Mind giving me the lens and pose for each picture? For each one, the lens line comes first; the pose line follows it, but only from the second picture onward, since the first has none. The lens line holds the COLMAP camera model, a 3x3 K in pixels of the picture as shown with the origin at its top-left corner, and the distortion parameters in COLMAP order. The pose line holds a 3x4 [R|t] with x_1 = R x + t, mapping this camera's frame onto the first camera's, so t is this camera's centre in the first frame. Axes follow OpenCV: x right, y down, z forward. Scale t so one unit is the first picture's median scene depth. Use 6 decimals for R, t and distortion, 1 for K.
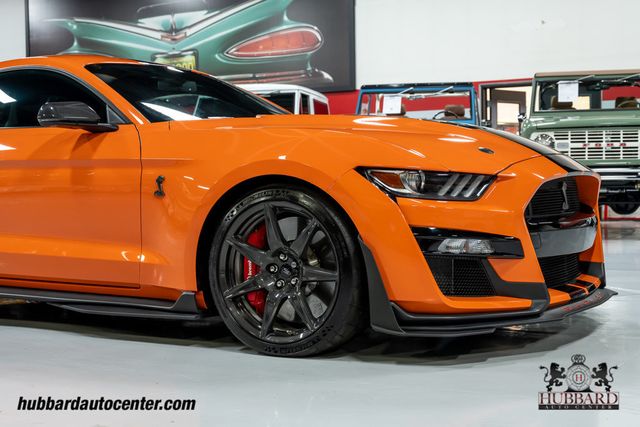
lens RADIAL K [[988.5, 0, 320.0], [0, 988.5, 213.5], [0, 0, 1]] dist [0.011865, 0.038033]
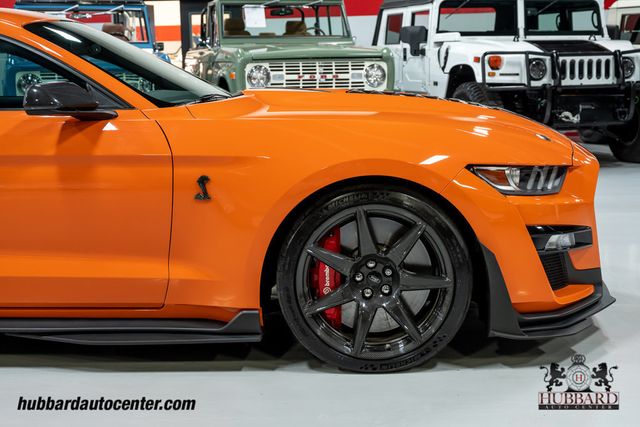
lens RADIAL K [[1047.2, 0, 320.0], [0, 1047.2, 213.5], [0, 0, 1]] dist [-0.002094, 0.027175]
pose [[0.881018, -0.068638, 0.468076, -0.462492], [0.023545, 0.994555, 0.101523, -0.088350], [-0.472496, -0.078423, 0.877837, 0.164933]]
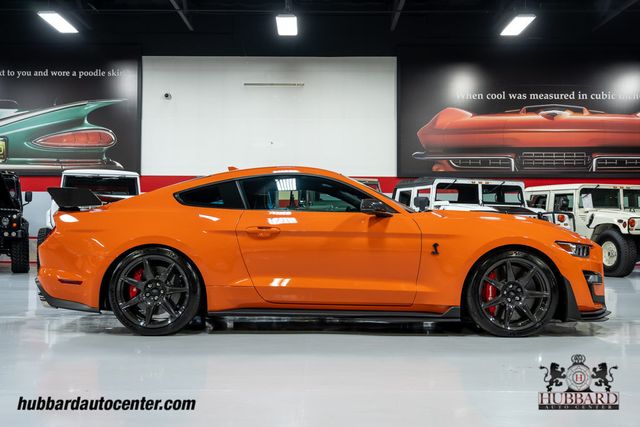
lens RADIAL K [[670.8, 0, 320.0], [0, 670.8, 213.5], [0, 0, 1]] dist [-0.001420, 0.006335]
pose [[0.860048, 0.034141, 0.509069, -0.919504], [-0.000256, 0.997787, -0.066484, -0.009579], [-0.510213, 0.057049, 0.858154, 0.042811]]
